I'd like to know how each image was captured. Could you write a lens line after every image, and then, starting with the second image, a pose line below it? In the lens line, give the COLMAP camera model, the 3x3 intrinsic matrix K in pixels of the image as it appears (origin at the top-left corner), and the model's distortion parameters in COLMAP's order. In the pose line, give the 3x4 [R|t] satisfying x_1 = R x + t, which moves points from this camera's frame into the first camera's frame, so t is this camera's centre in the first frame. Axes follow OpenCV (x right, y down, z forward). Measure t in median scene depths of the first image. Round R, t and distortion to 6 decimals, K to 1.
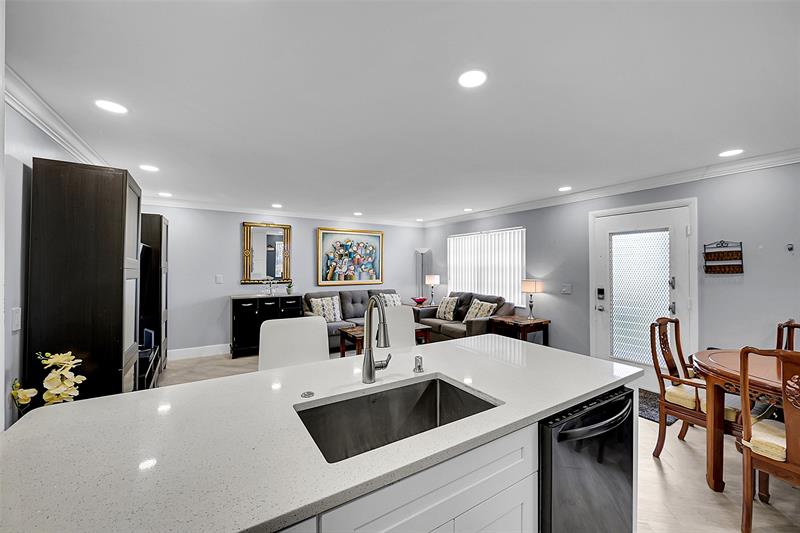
lens RADIAL K [[311.4, 0, 400.9], [0, 311.4, 264.6], [0, 0, 1]] dist [-0.004141, -0.000127]
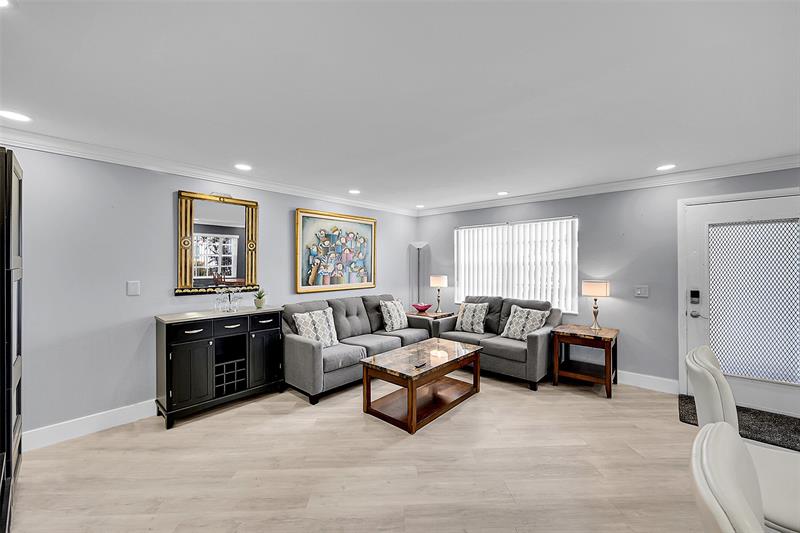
lens RADIAL K [[311.4, 0, 399.5], [0, 311.4, 265.5], [0, 0, 1]] dist [-0.004141, -0.000127]
pose [[0.960496, -0.003489, 0.278271, -0.247358], [0.000891, 0.999955, 0.009465, 0.000367], [-0.278292, -0.008843, 0.960456, 0.290884]]
